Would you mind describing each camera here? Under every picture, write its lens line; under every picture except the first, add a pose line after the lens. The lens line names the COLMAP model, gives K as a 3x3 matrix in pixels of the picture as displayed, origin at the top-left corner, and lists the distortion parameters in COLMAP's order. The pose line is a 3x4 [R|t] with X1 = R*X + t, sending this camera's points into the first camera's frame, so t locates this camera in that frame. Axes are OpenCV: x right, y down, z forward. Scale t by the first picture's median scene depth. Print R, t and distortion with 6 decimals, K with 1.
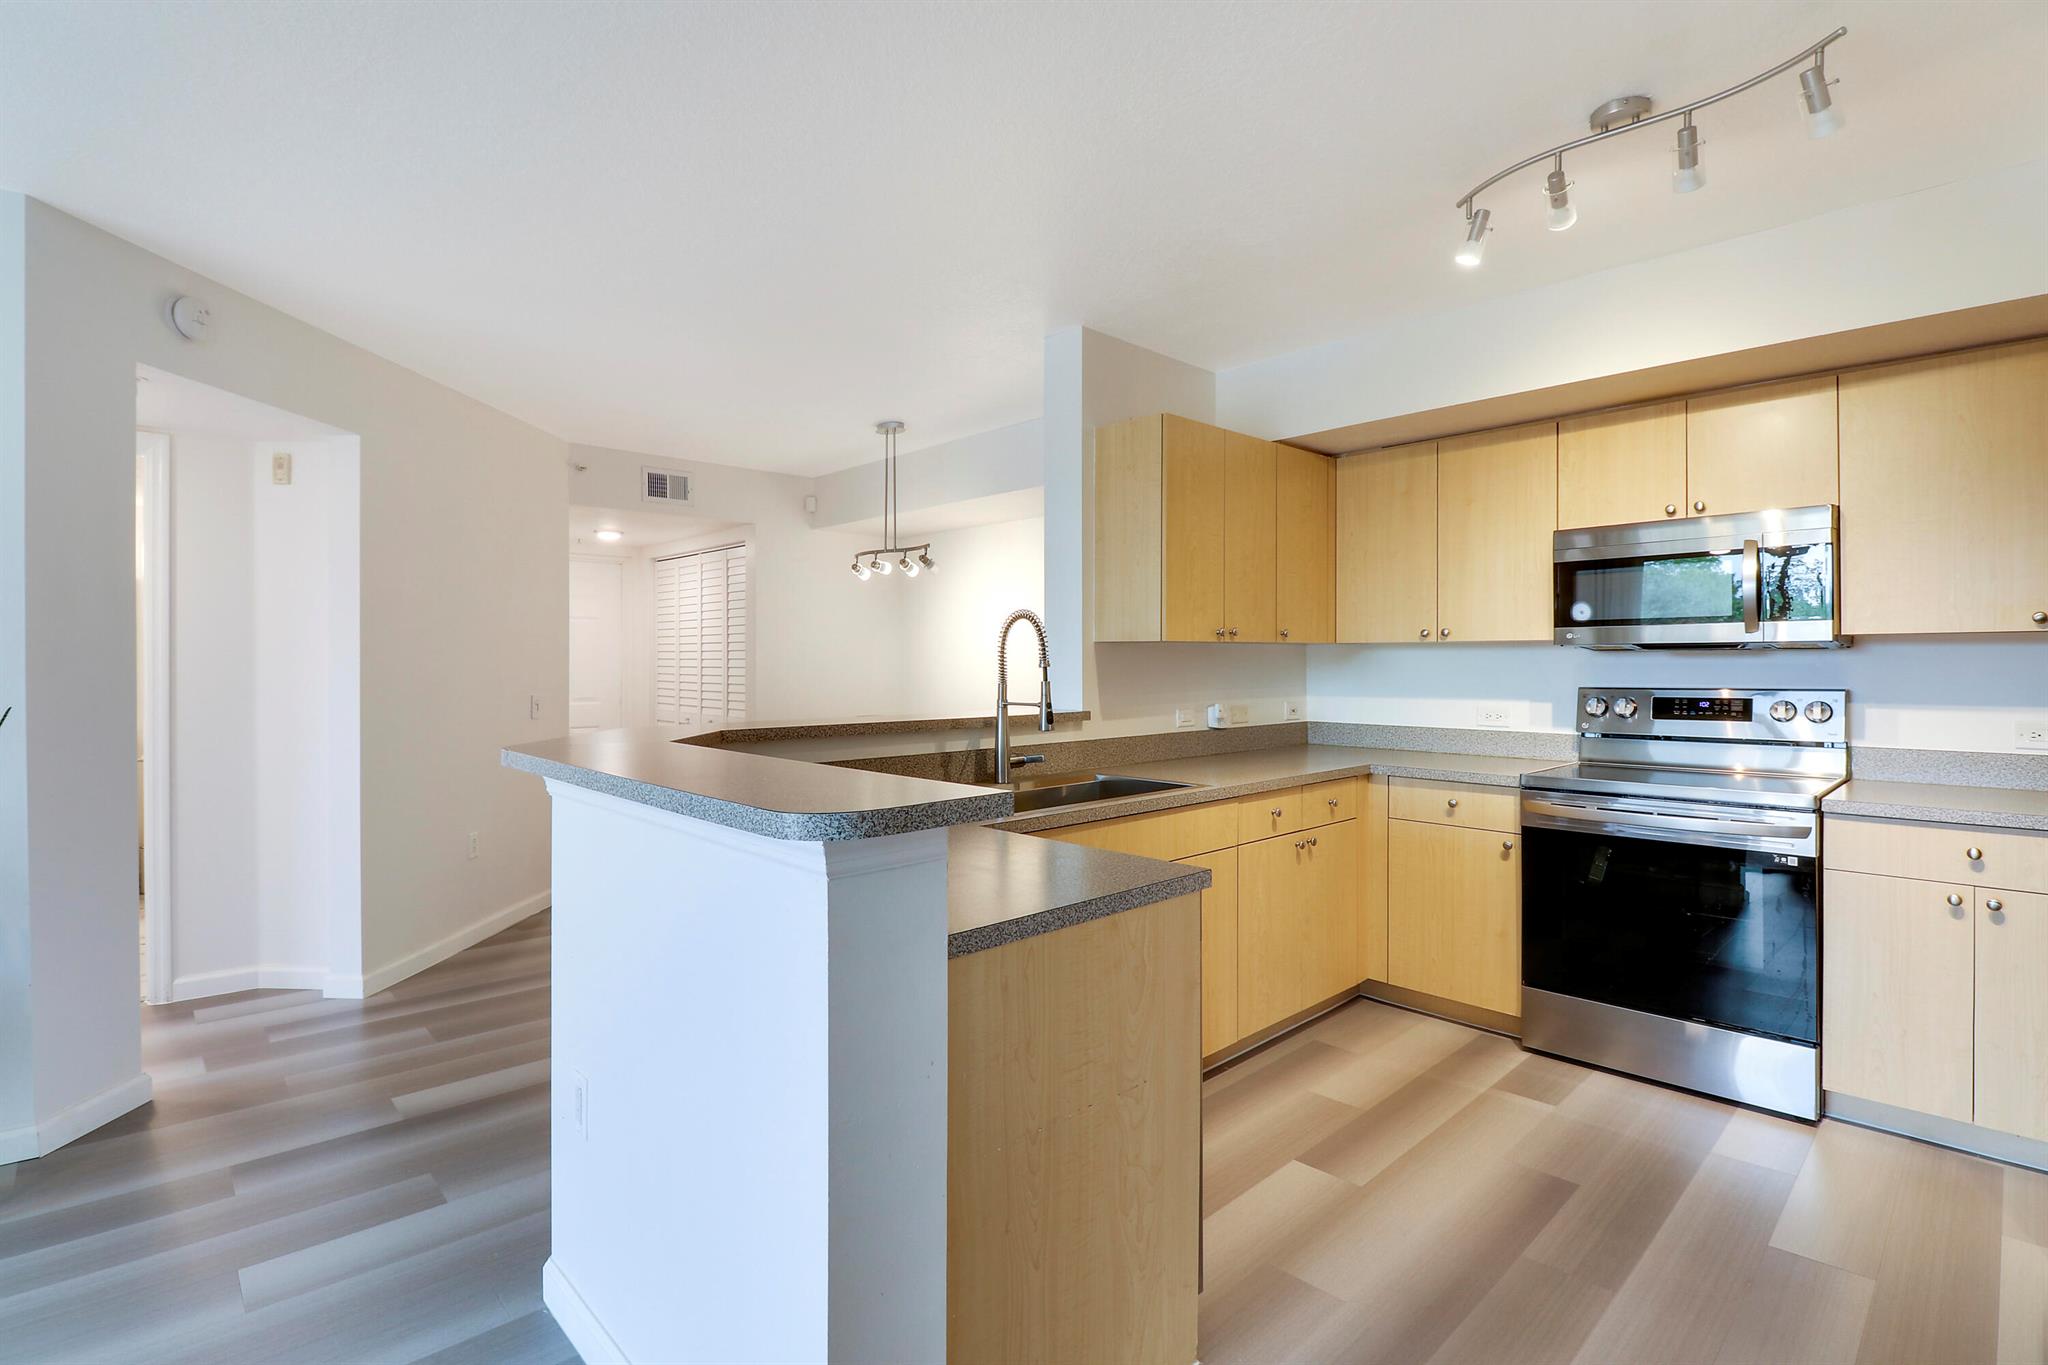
lens RADIAL K [[971.7, 0, 1028.3], [0, 971.7, 670.2], [0, 0, 1]] dist [-0.002028, -0.001640]
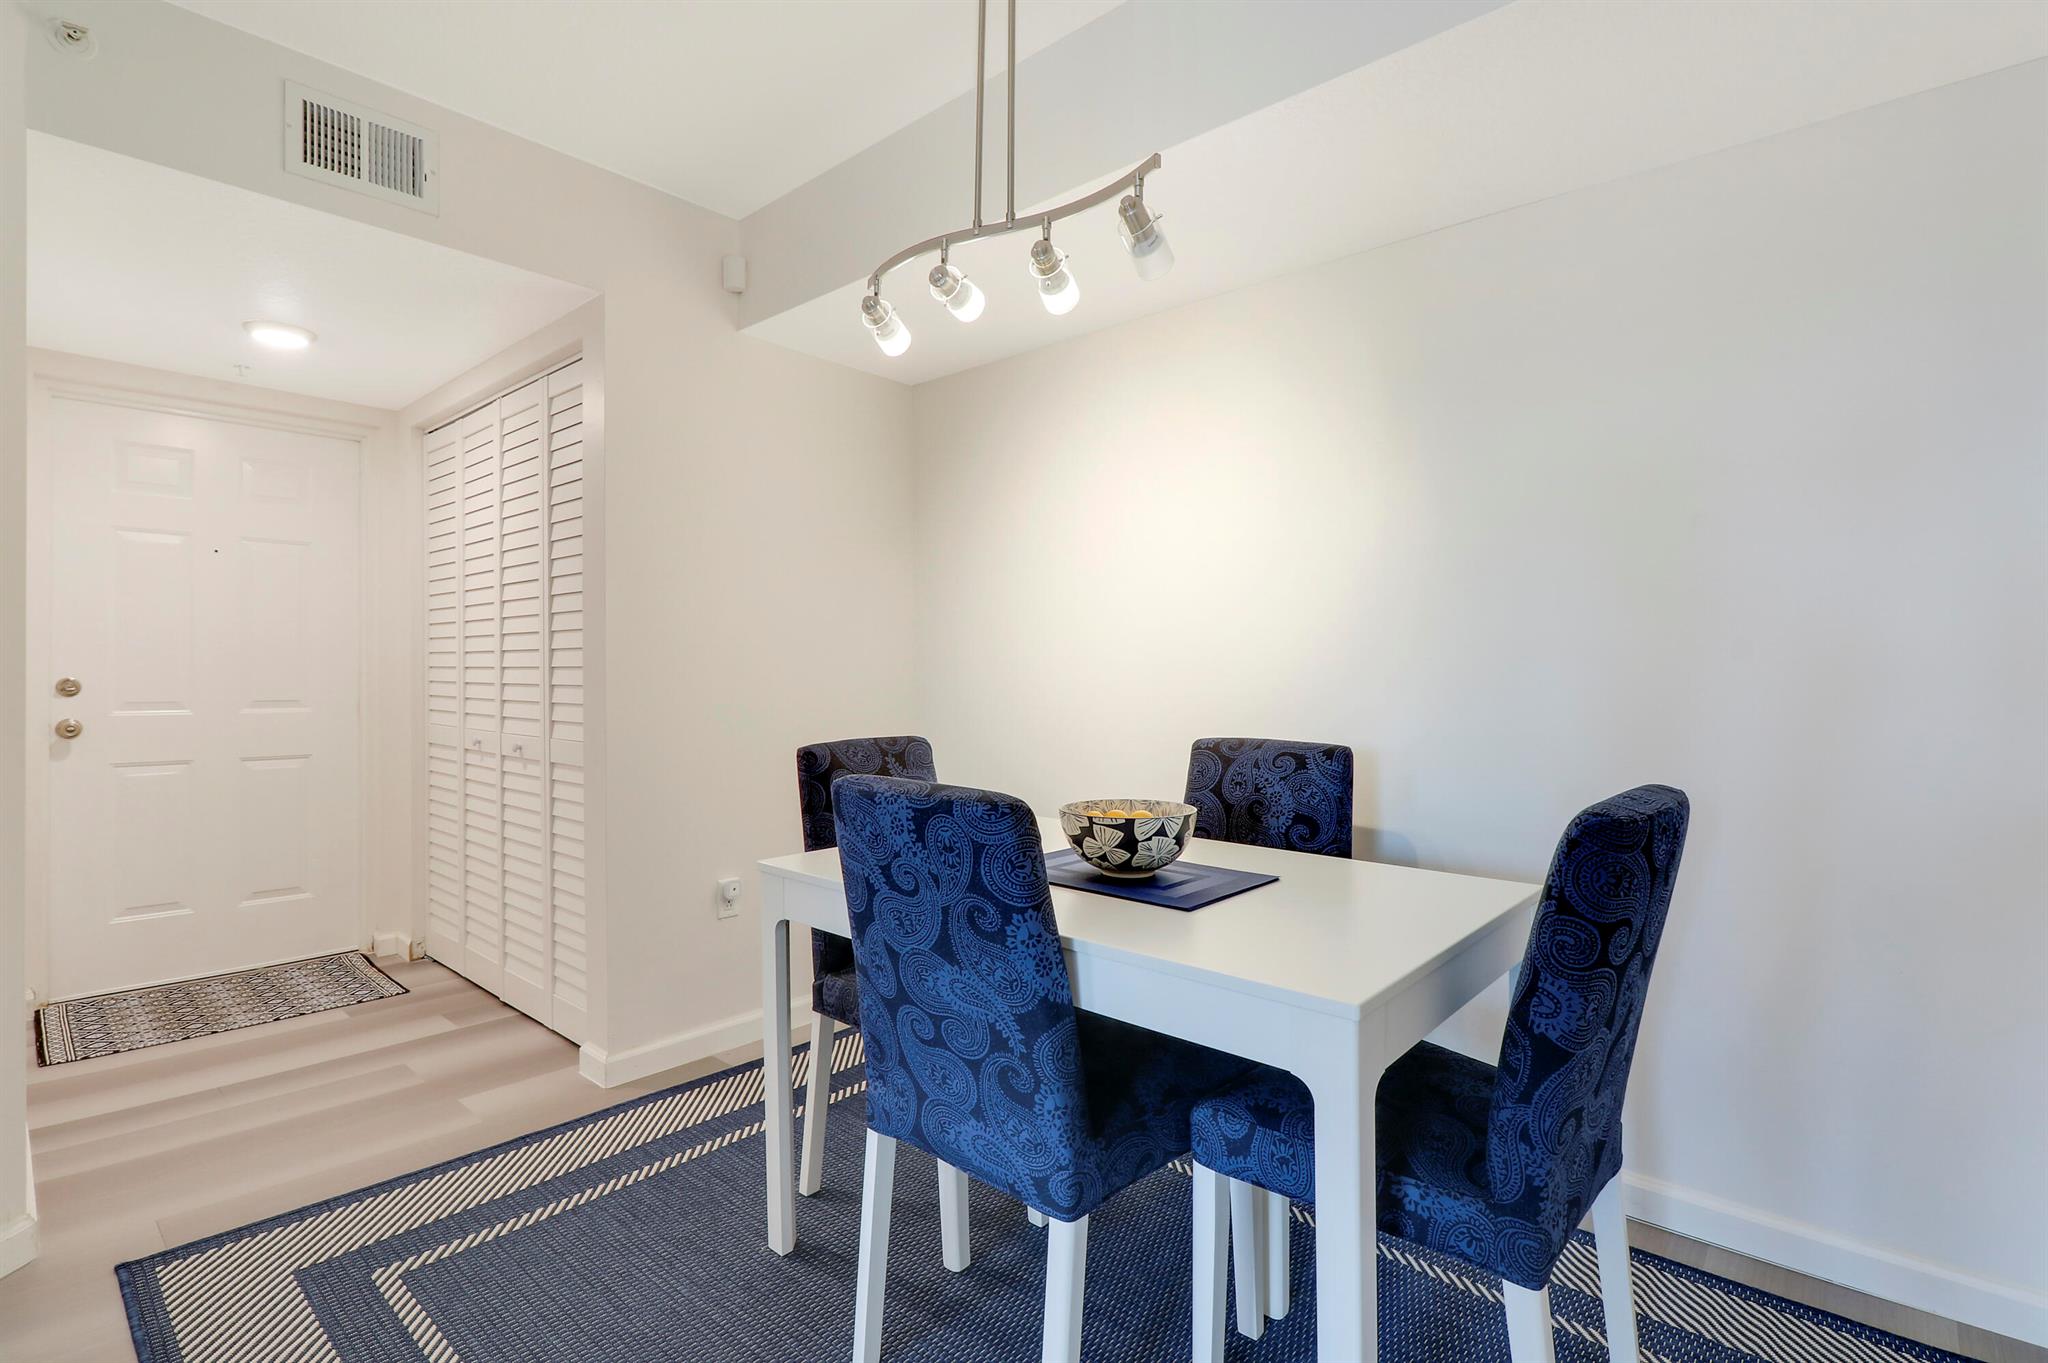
lens RADIAL K [[971.7, 0, 1028.3], [0, 971.7, 669.2], [0, 0, 1]] dist [-0.002028, -0.001640]
pose [[0.996449, 0.000654, 0.084194, -0.206030], [0.000508, 0.999905, -0.013776, 0.036943], [-0.084195, 0.013769, 0.996354, 0.886821]]
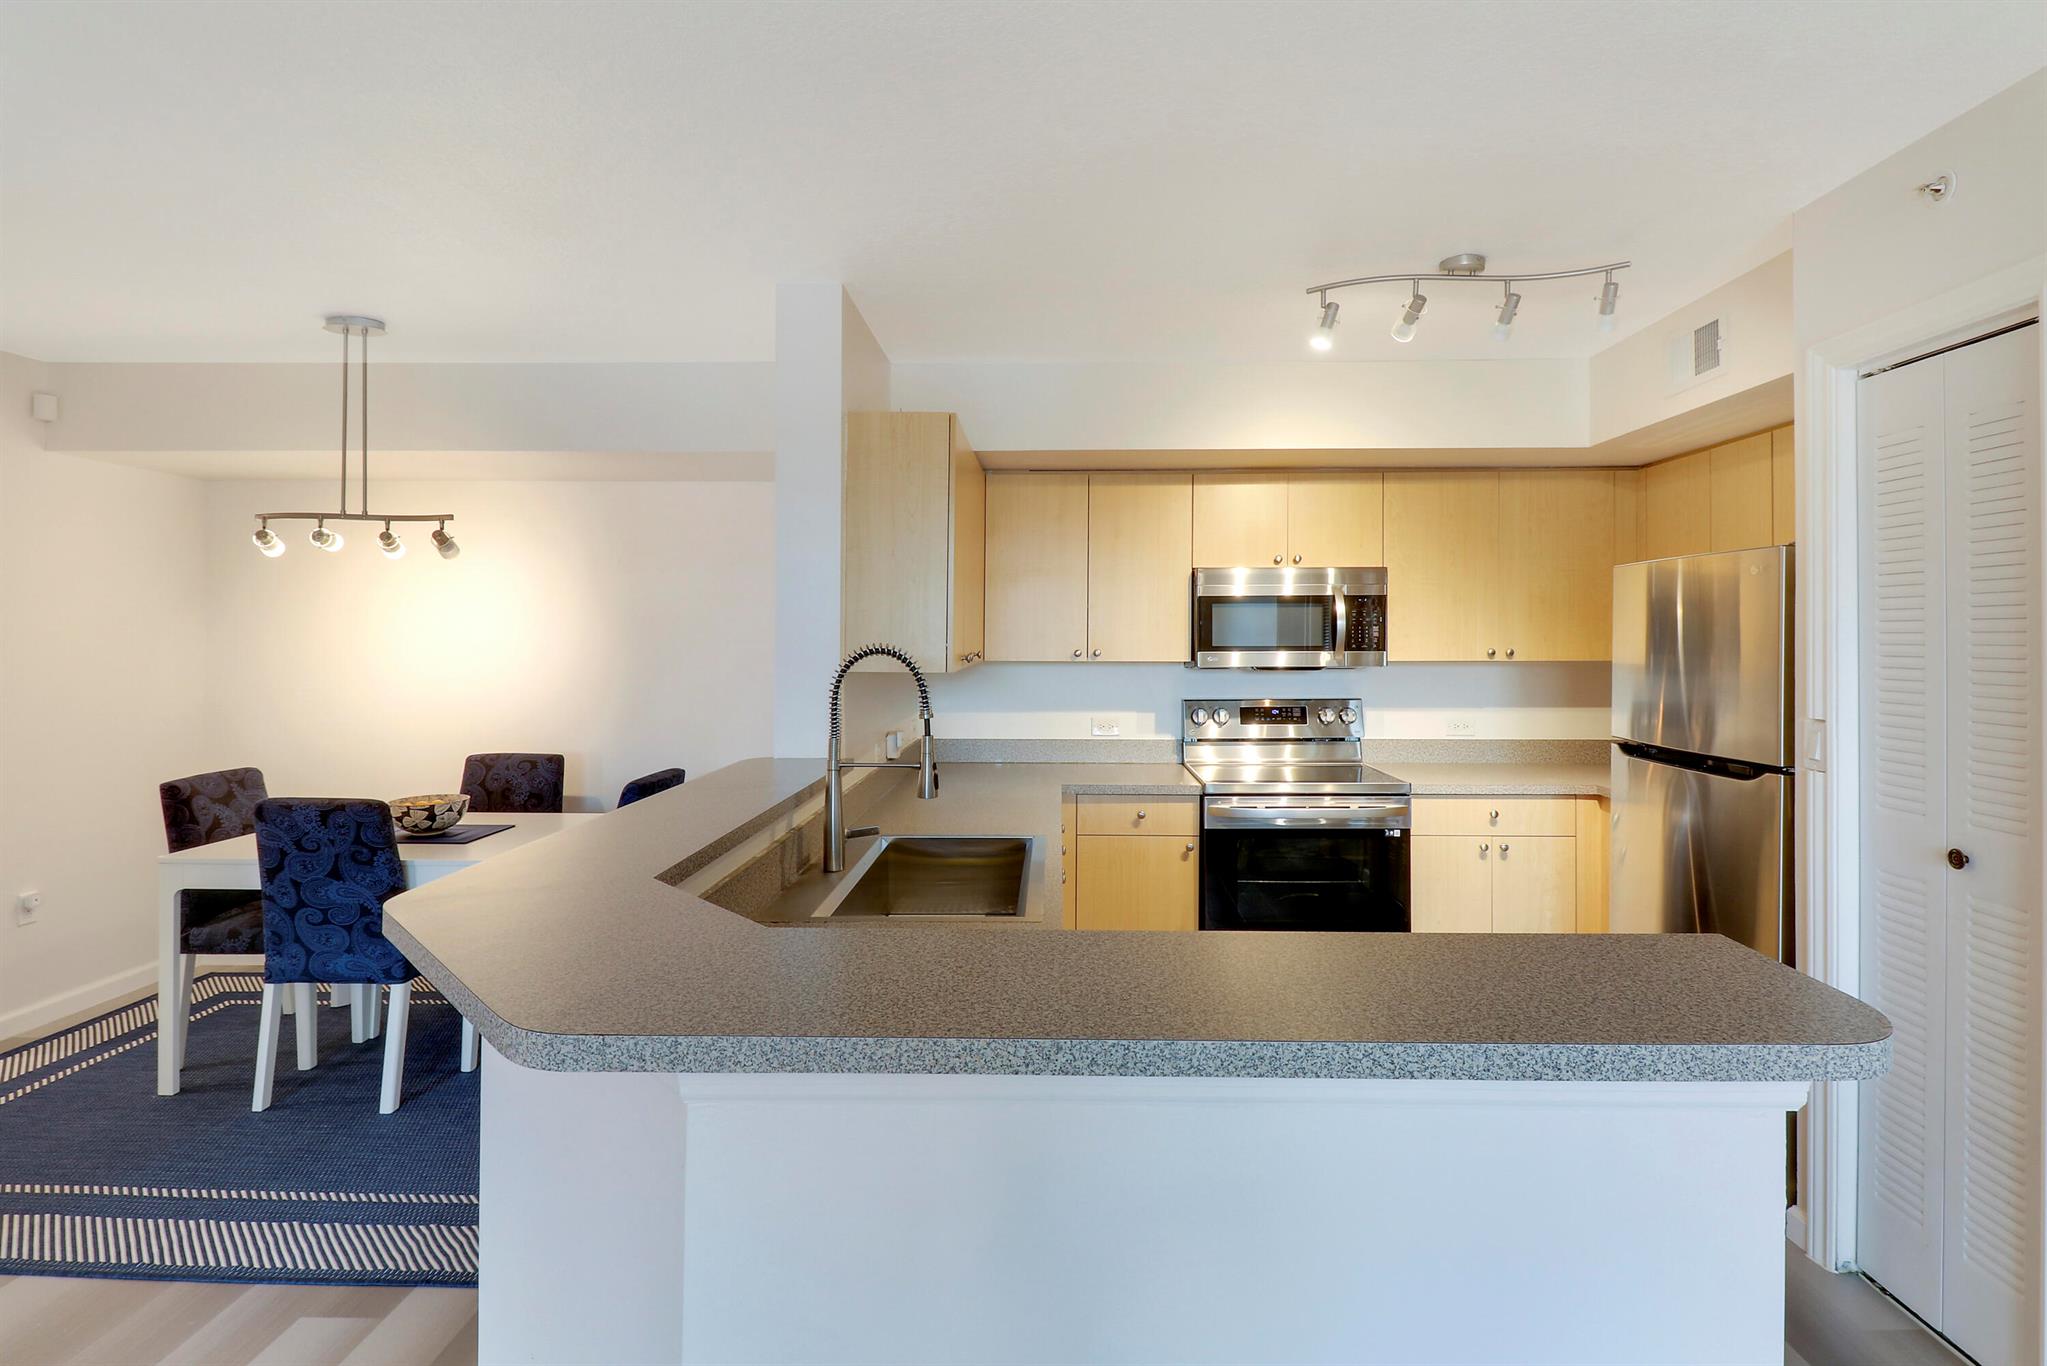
lens RADIAL K [[967.7, 0, 1049.5], [0, 967.7, 630.1], [0, 0, 1]] dist [0.014875, -0.001164]
pose [[0.700189, 0.008071, 0.713911, -0.366188], [0.002972, 0.999894, -0.014219, -0.048286], [-0.713951, 0.012078, 0.700092, 0.284706]]
